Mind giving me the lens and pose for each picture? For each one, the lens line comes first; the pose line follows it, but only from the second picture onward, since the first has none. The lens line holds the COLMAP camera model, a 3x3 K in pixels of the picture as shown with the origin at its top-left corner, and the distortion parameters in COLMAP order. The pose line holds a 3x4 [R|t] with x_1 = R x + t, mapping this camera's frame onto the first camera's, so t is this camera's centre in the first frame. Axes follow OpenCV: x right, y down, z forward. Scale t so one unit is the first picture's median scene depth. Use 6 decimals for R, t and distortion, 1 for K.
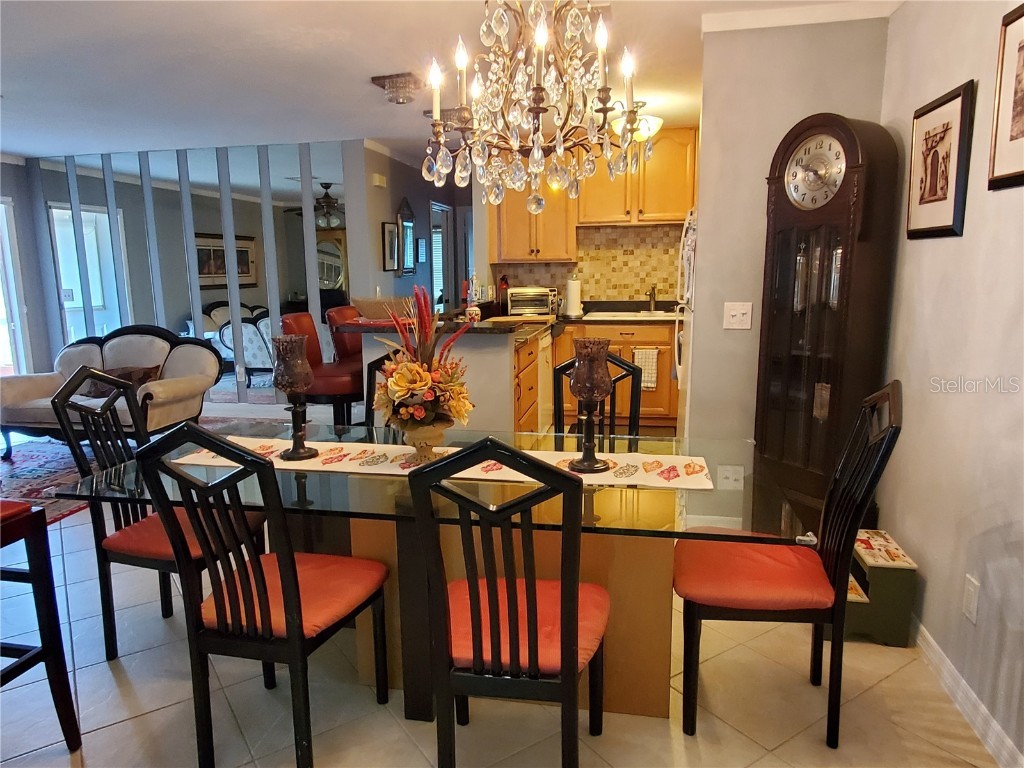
lens RADIAL K [[669.3, 0, 500.6], [0, 669.3, 384.9], [0, 0, 1]] dist [0.001786, 0.000535]
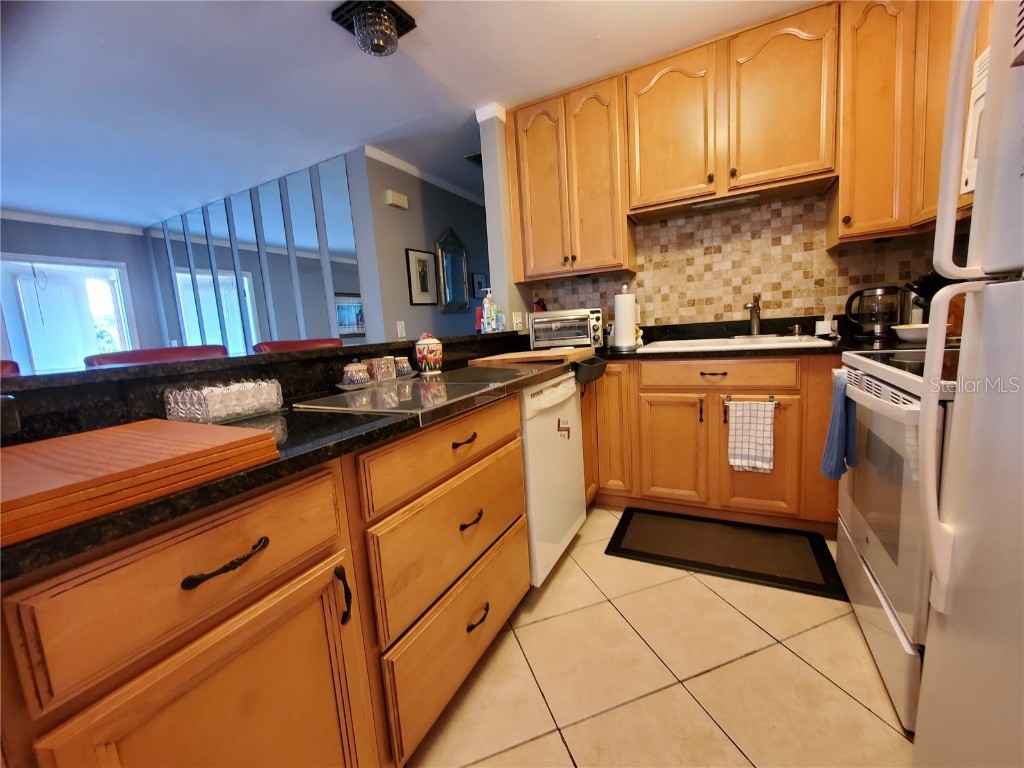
lens RADIAL K [[408.8, 0, 512.2], [0, 408.8, 380.5], [0, 0, 1]] dist [-0.001720, -0.000214]
pose [[0.964485, -0.015191, -0.263699, 0.103539], [0.007113, 0.999476, -0.031563, -0.055604], [0.264040, 0.028567, 0.964089, 0.556456]]
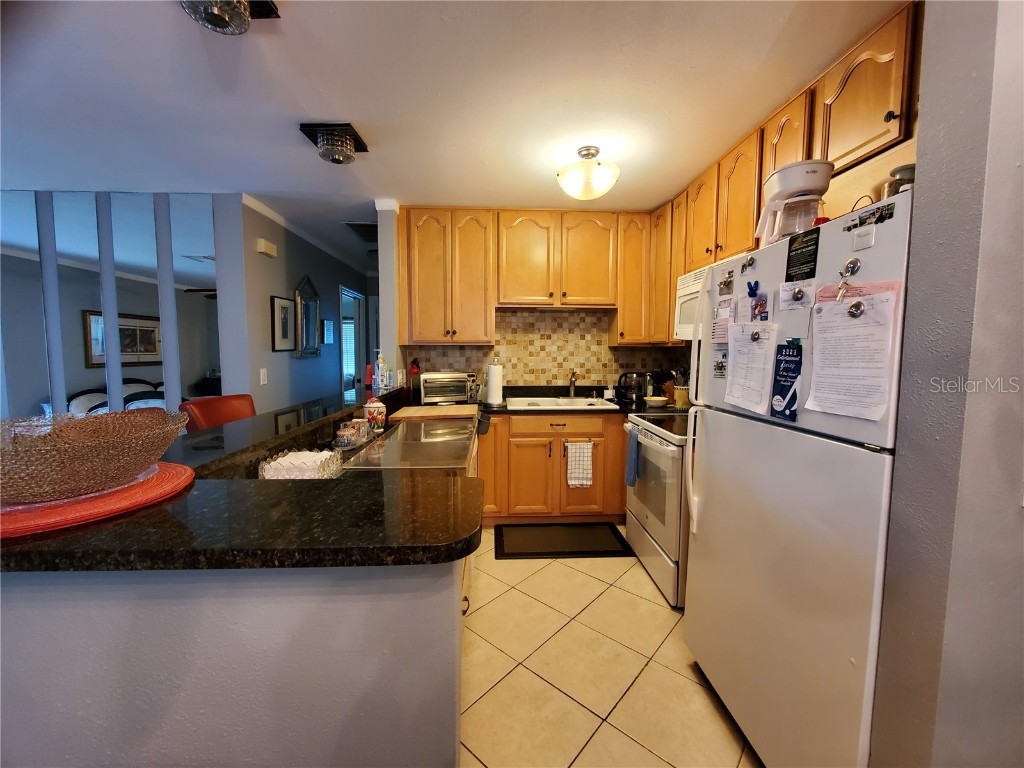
lens RADIAL K [[406.7, 0, 512.0], [0, 406.7, 384.0], [0, 0, 1]] dist [-0.000099, -0.000035]
pose [[0.967788, -0.002200, 0.251758, -0.007278], [0.026526, 0.995287, -0.093271, -0.075156], [-0.250367, 0.096945, 0.963285, 0.445558]]
